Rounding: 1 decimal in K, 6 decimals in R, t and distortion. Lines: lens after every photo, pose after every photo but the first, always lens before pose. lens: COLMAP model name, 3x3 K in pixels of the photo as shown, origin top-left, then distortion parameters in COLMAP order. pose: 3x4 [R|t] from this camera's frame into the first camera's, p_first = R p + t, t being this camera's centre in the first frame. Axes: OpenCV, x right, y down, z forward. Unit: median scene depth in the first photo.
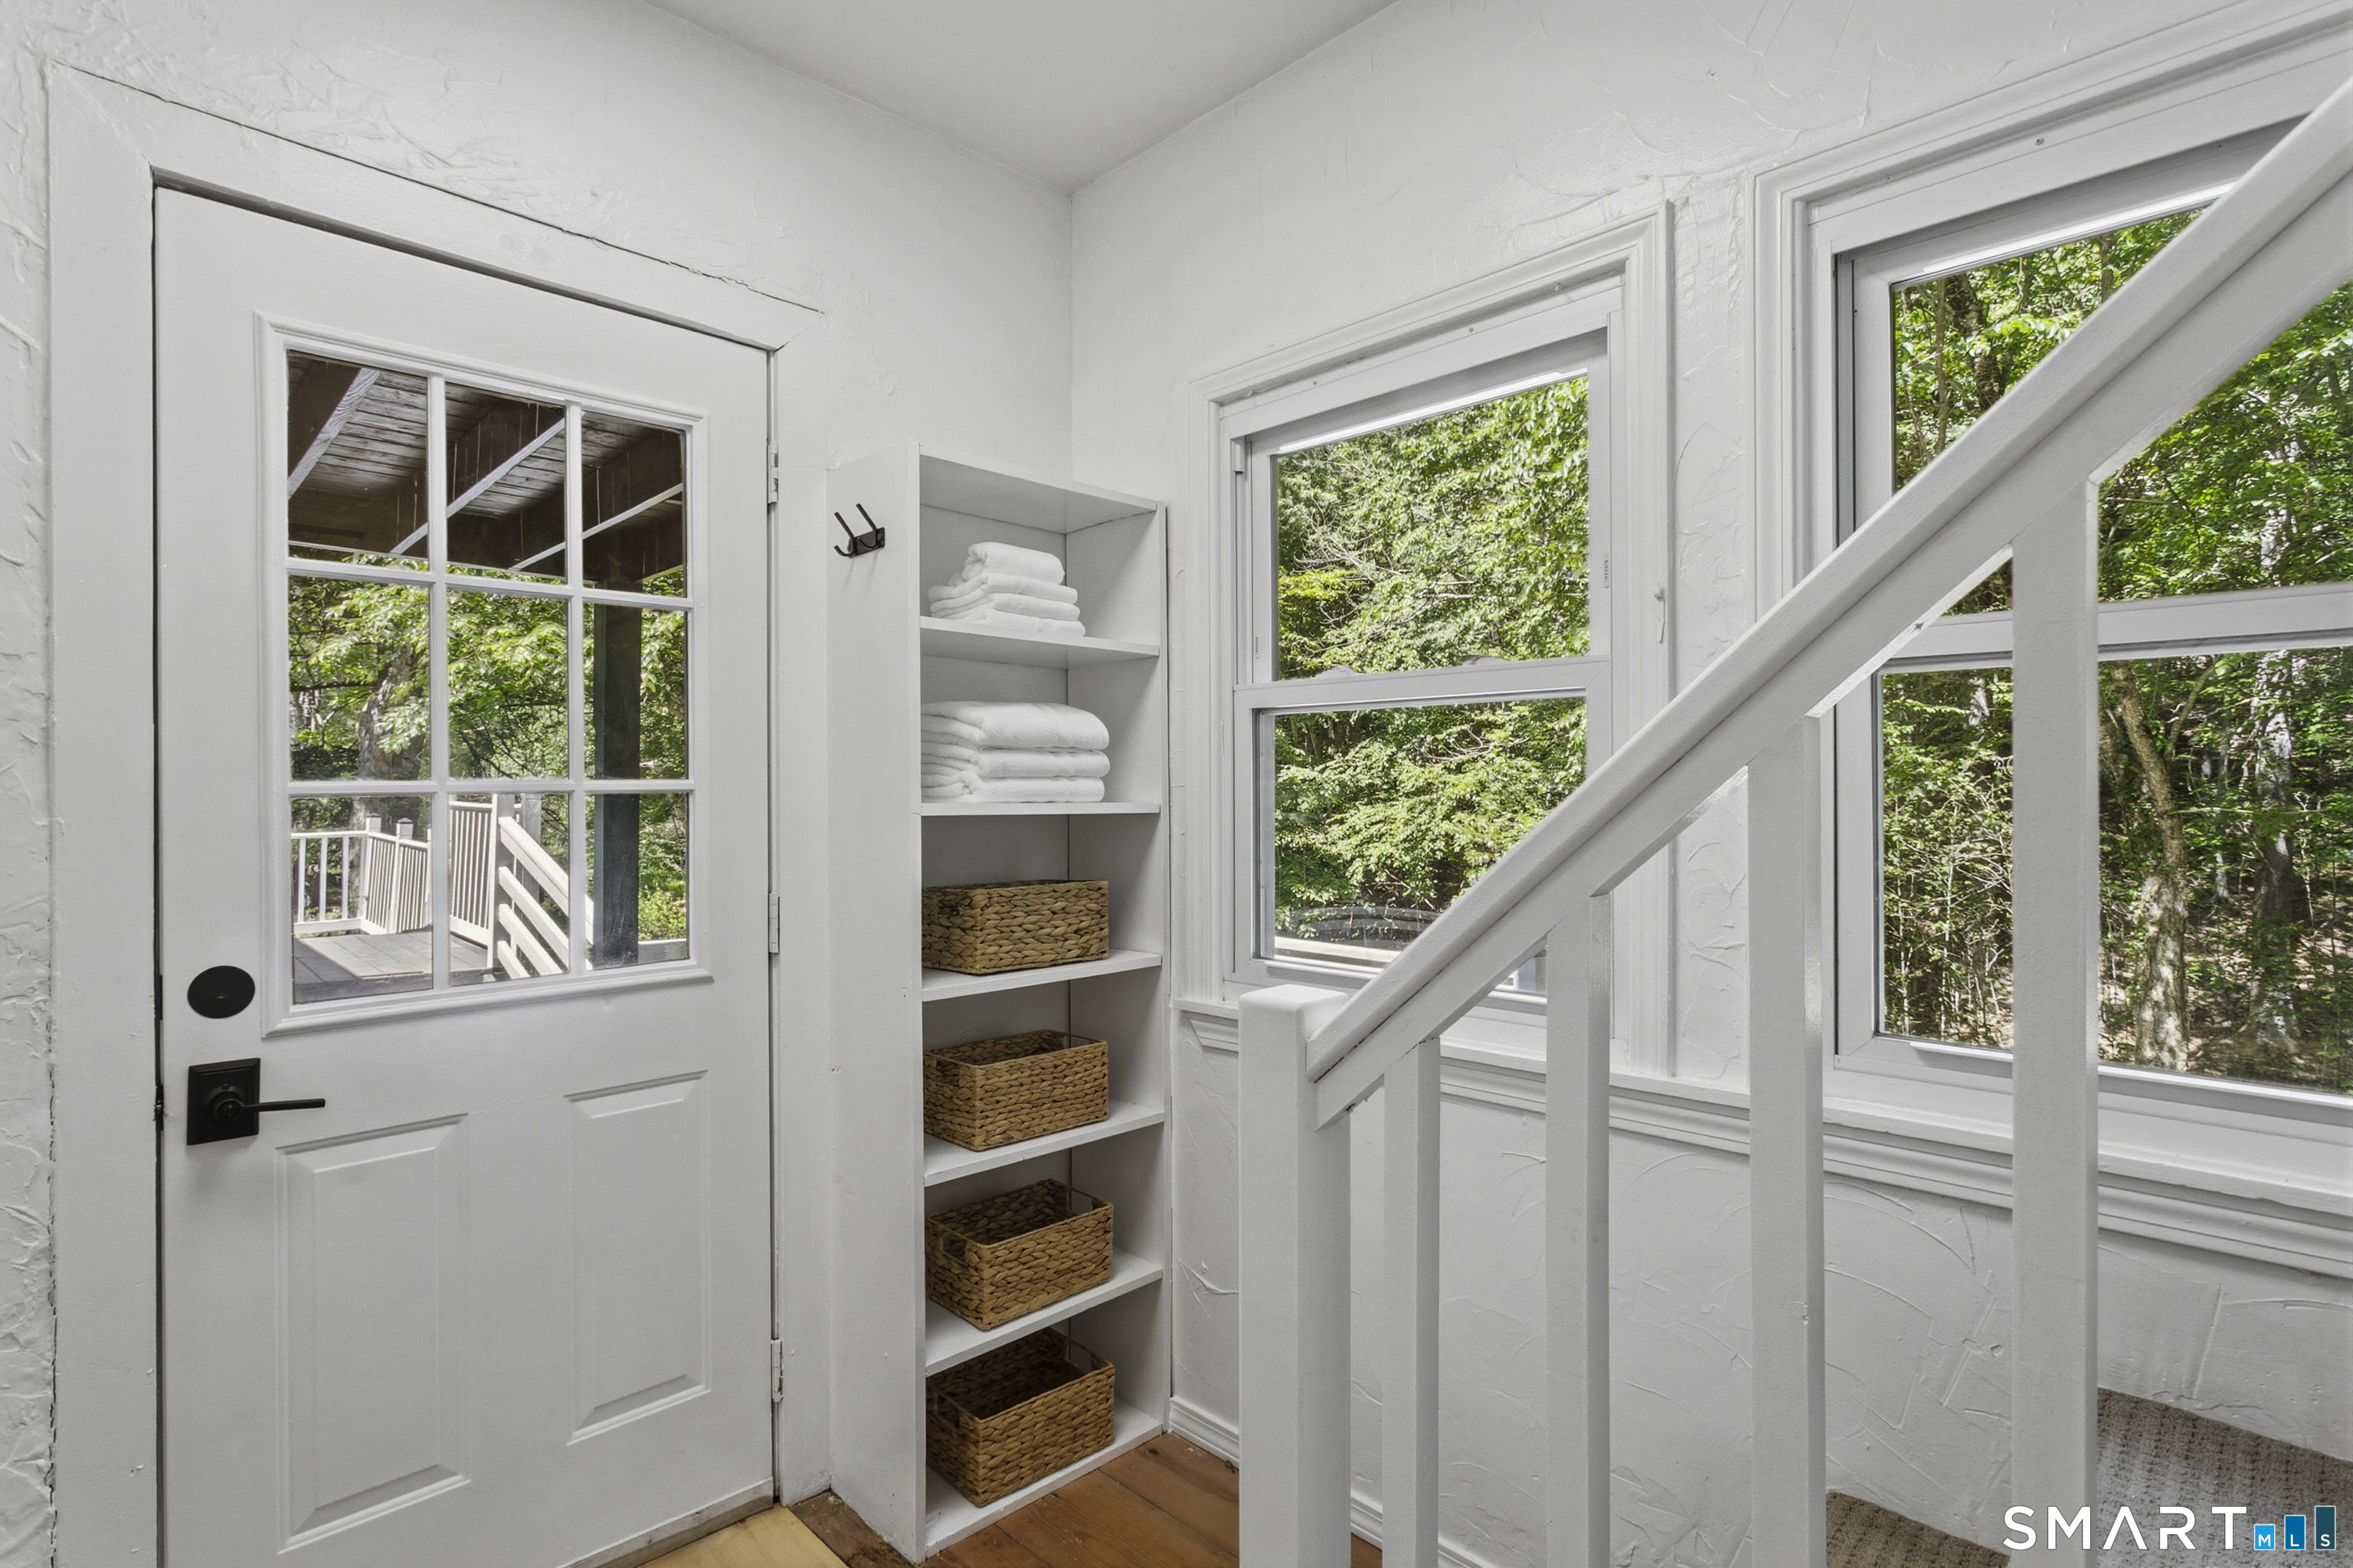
lens RADIAL K [[1156.8, 0, 1172.5], [0, 1156.8, 784.4], [0, 0, 1]] dist [-0.003627, -0.000330]
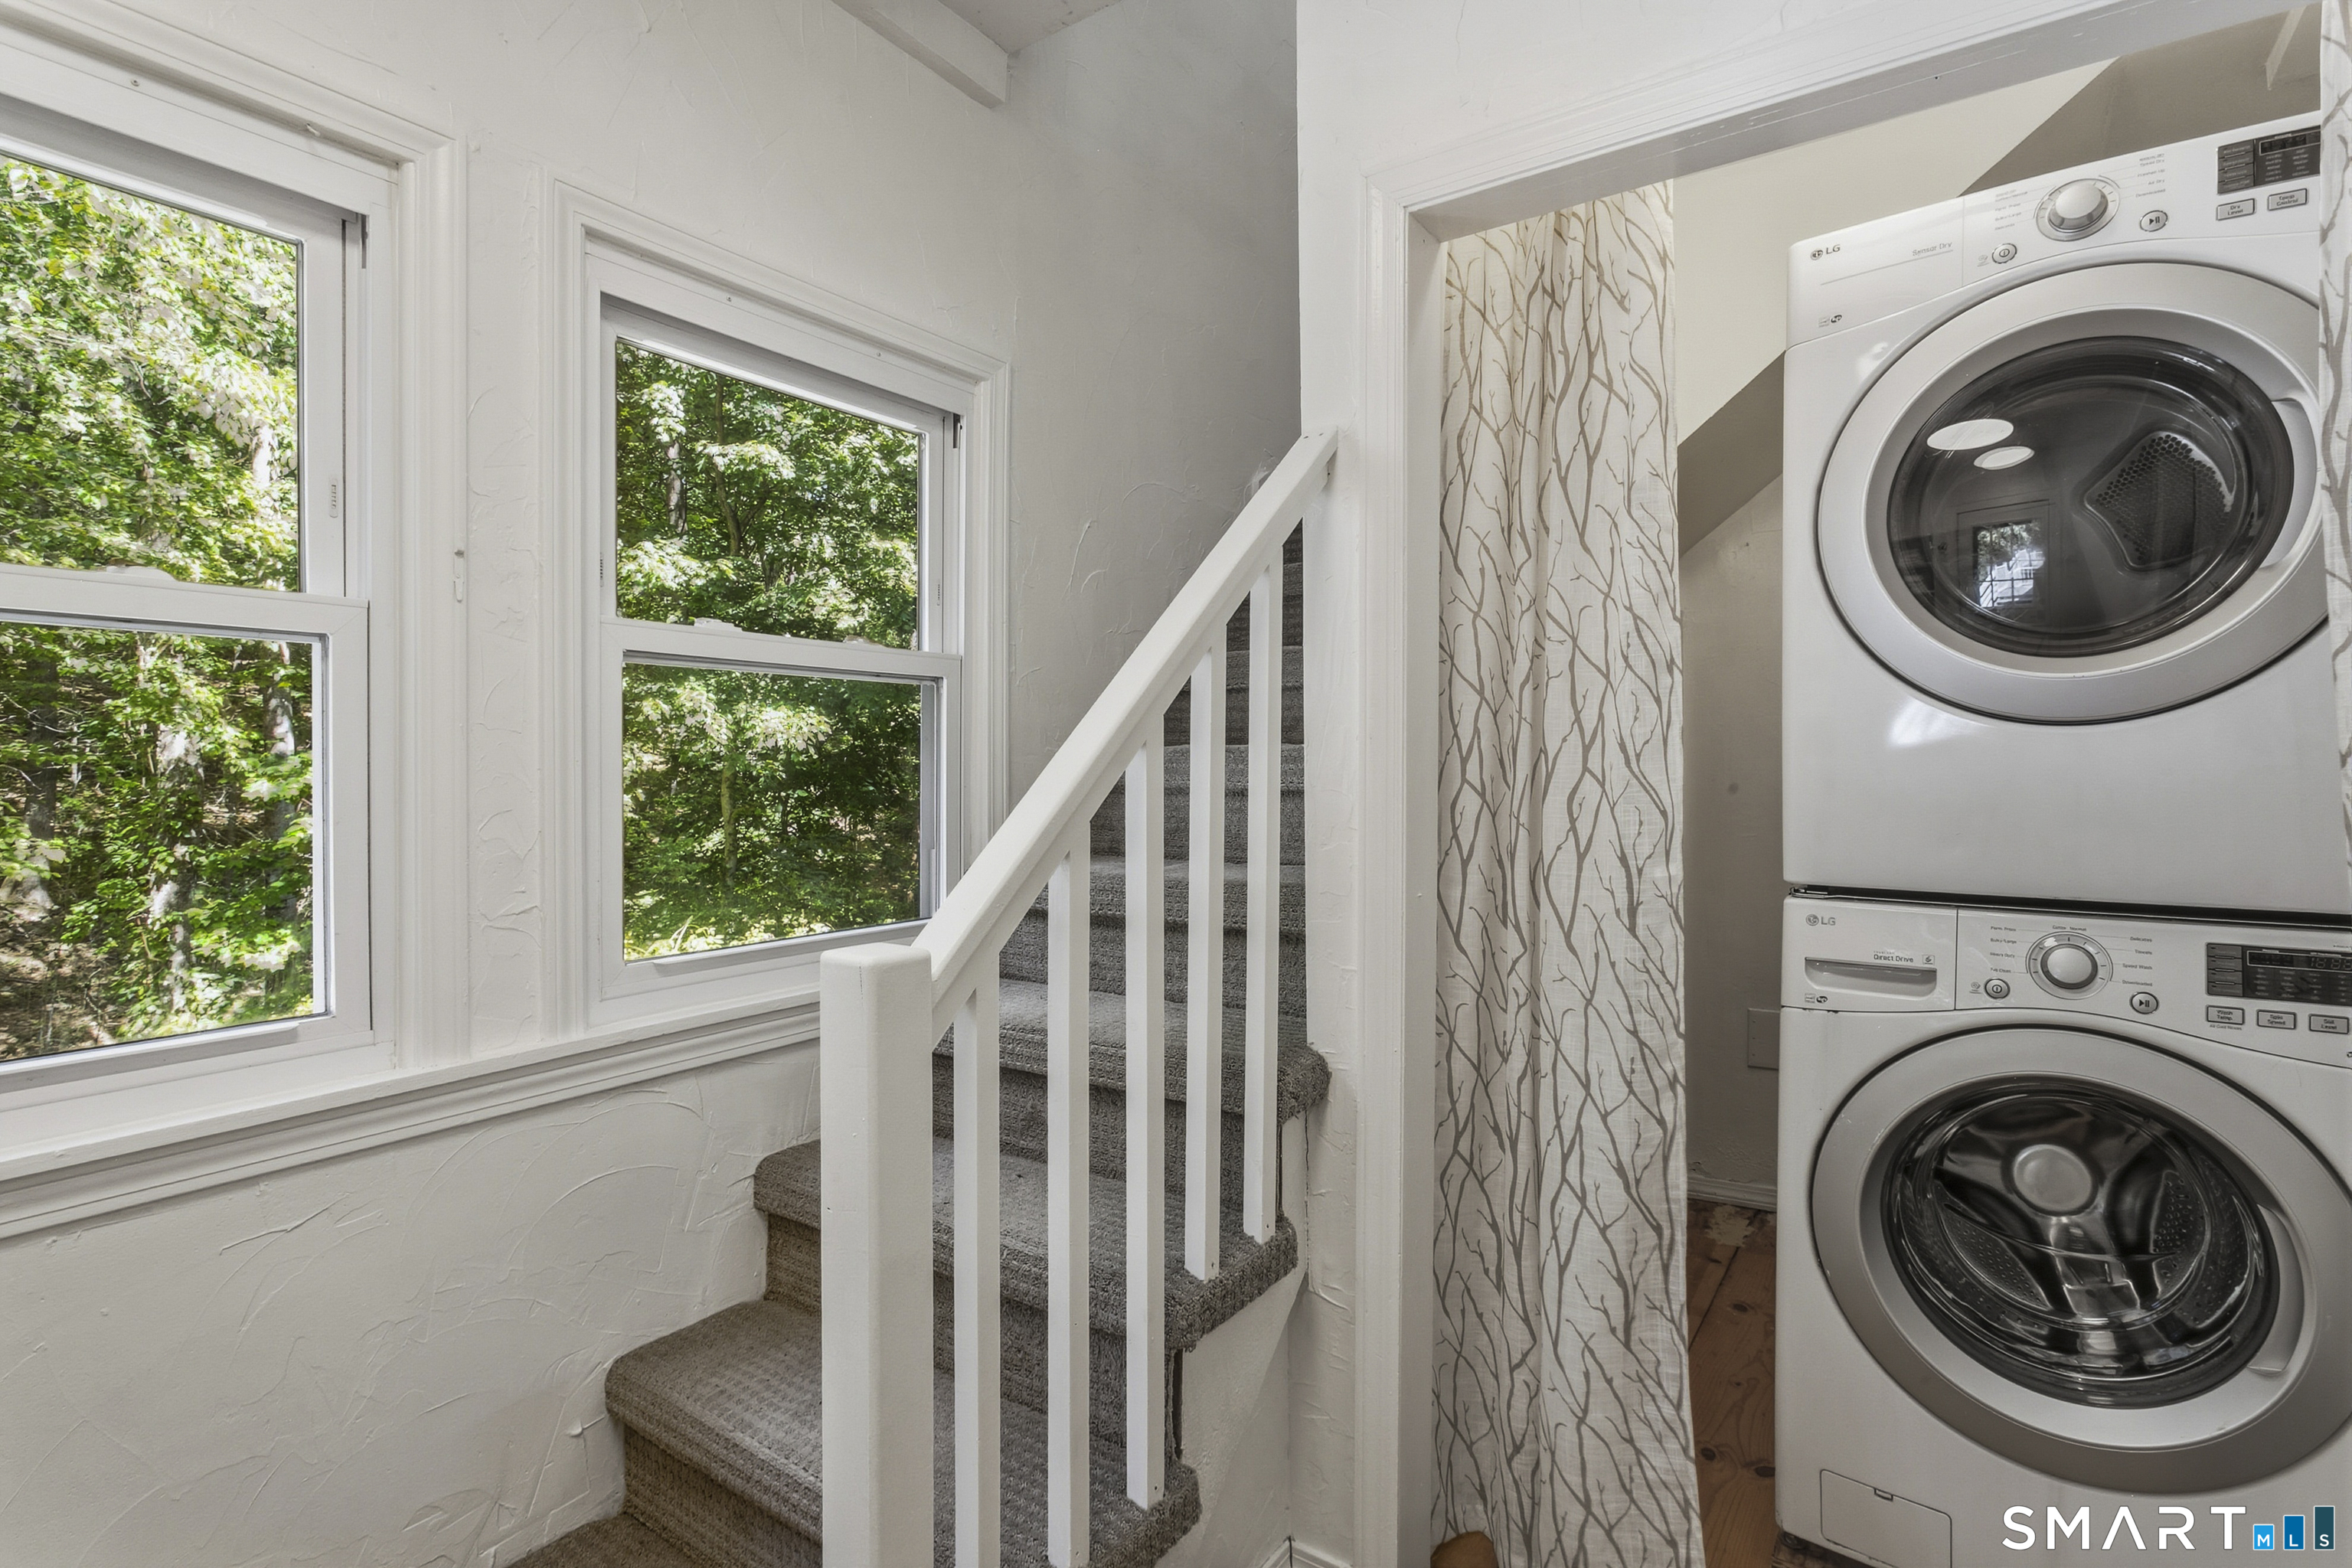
lens RADIAL K [[1156.3, 0, 1169.5], [0, 1156.3, 777.7], [0, 0, 1]] dist [-0.003627, -0.000330]
pose [[-0.192298, -0.004656, 0.981325, -0.612664], [0.000385, 0.999988, 0.004820, 0.017817], [-0.981336, 0.001304, -0.192294, 0.612250]]
